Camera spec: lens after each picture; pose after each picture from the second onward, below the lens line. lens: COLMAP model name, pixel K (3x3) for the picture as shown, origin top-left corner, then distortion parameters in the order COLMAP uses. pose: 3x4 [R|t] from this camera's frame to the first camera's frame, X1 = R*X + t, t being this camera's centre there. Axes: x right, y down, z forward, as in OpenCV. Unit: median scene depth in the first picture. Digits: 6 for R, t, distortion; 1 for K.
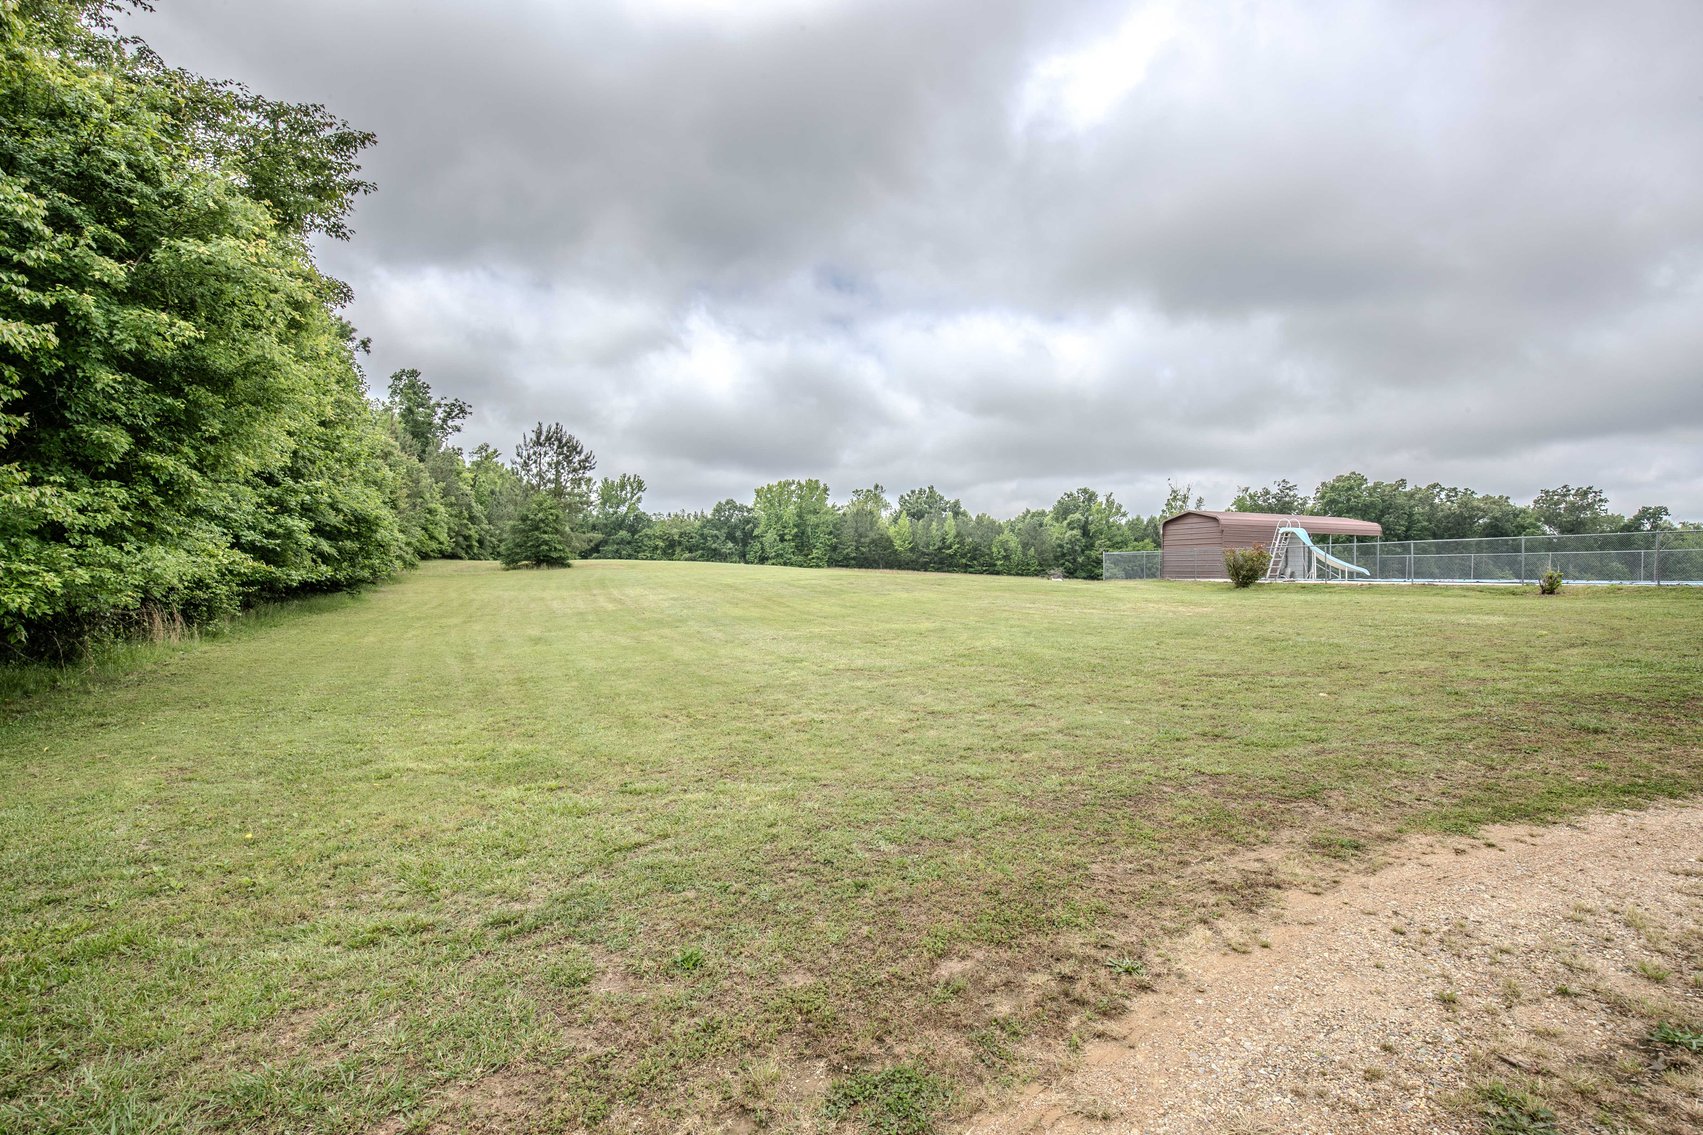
lens RADIAL K [[763.5, 0, 863.8], [0, 763.5, 572.3], [0, 0, 1]] dist [-0.028140, -0.000119]
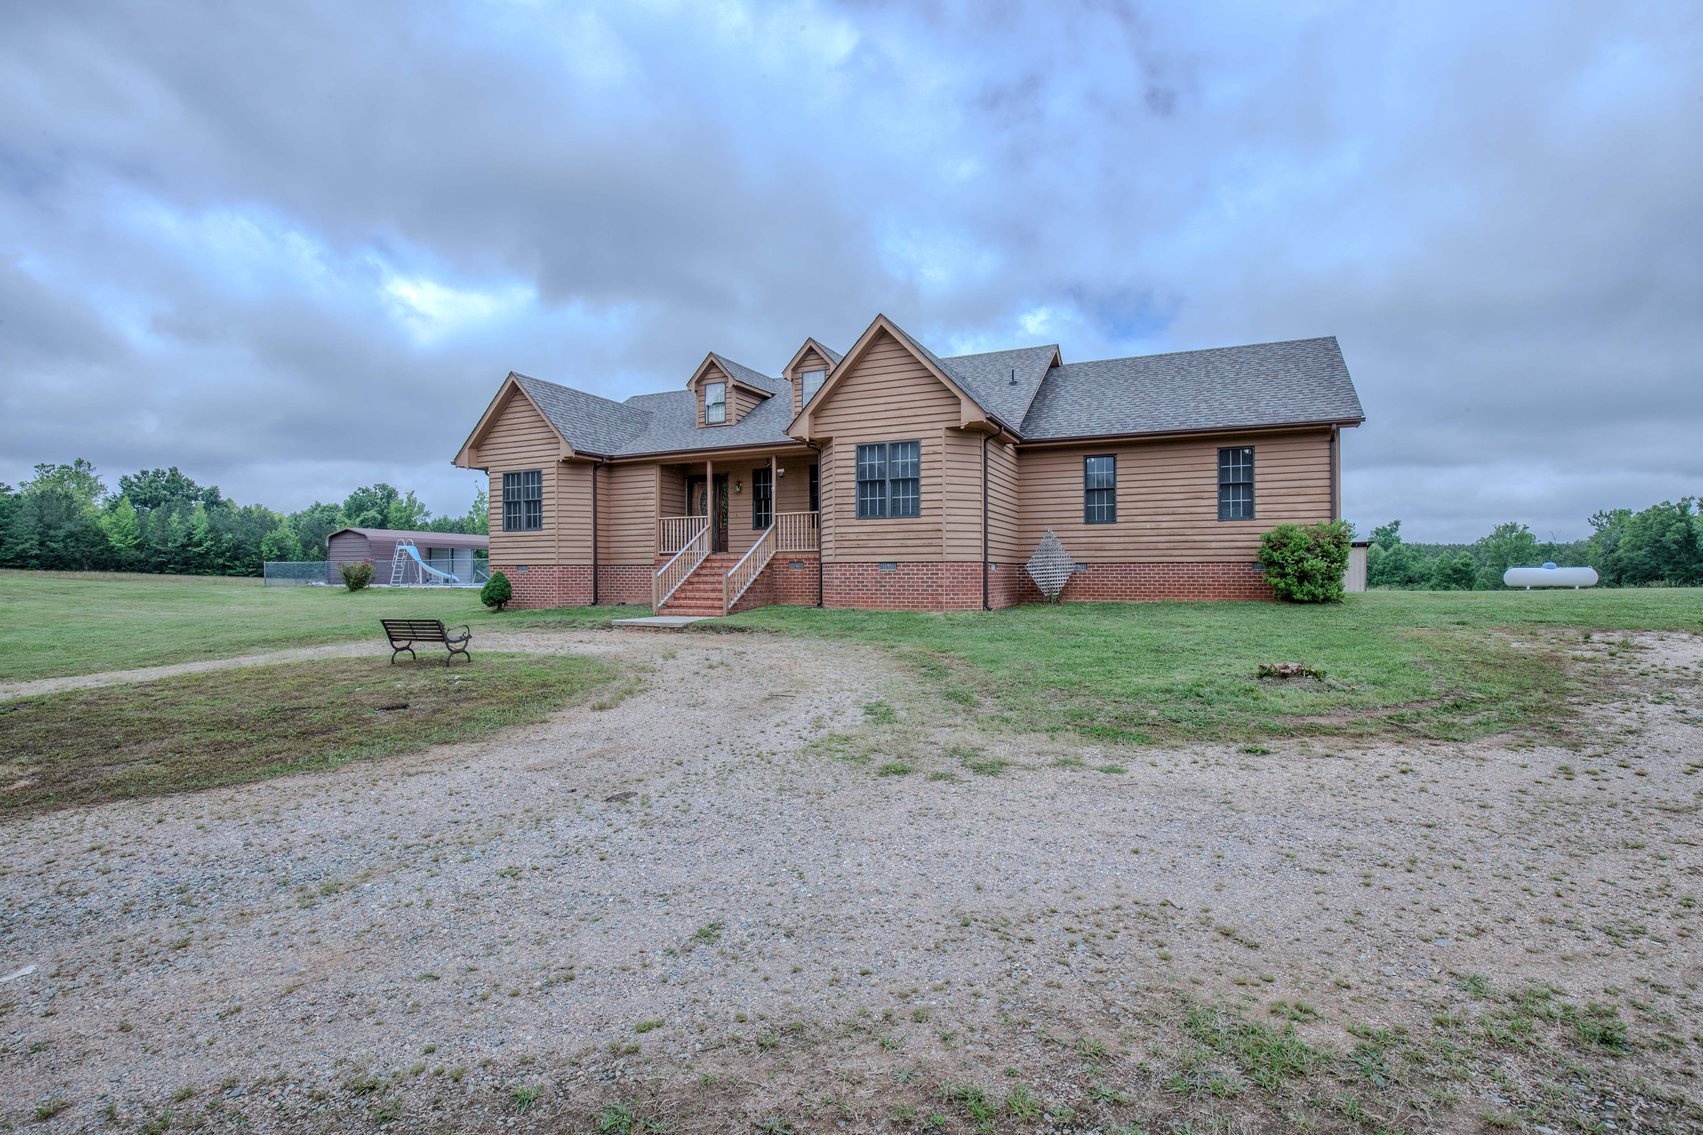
lens RADIAL K [[763.5, 0, 854.7], [0, 763.5, 572.9], [0, 0, 1]] dist [-0.028140, -0.000119]
pose [[0.691858, -0.005466, 0.722013, 0.041707], [0.004290, 0.999985, 0.003459, -0.003533], [-0.722021, 0.000704, 0.691871, -0.149688]]
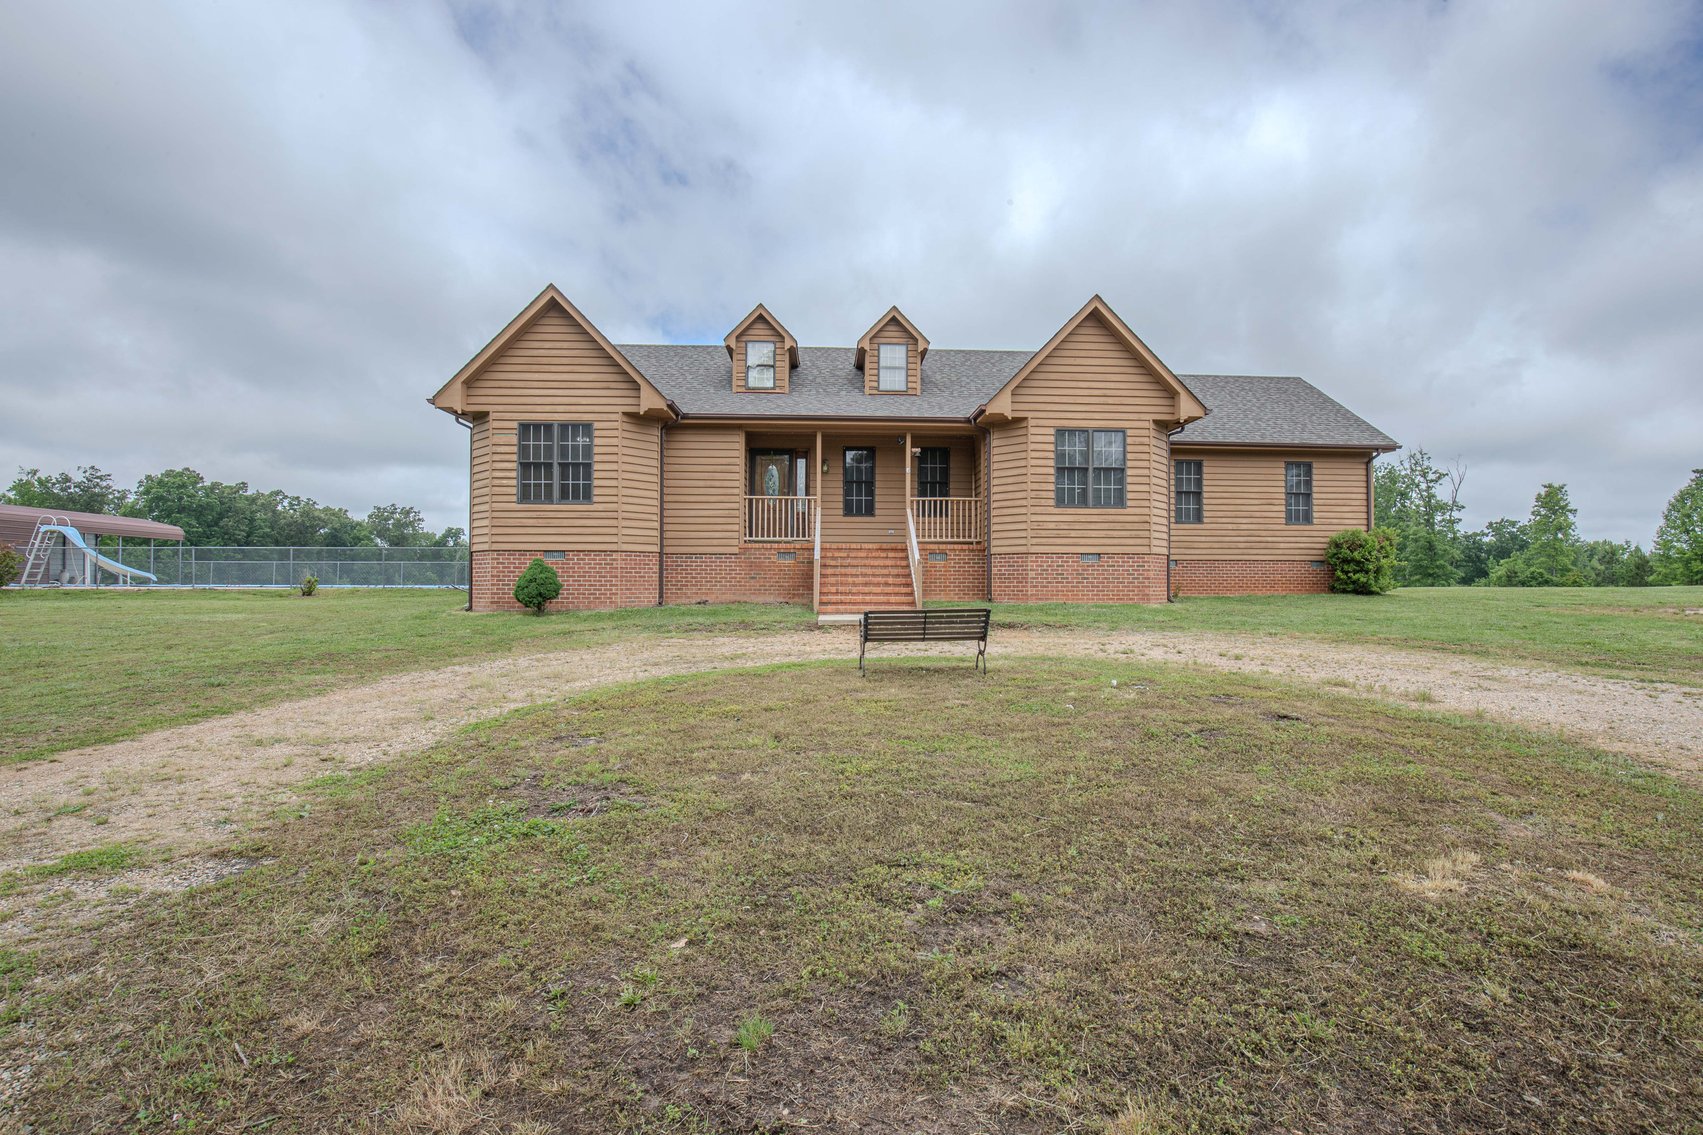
lens RADIAL K [[795.2, 0, 865.5], [0, 795.2, 584.2], [0, 0, 1]] dist [-0.024592, 0.000789]
pose [[0.290167, -0.001760, 0.956974, -0.005904], [-0.002873, 0.999992, 0.002710, 0.000891], [-0.956972, -0.003536, 0.290159, -0.044234]]
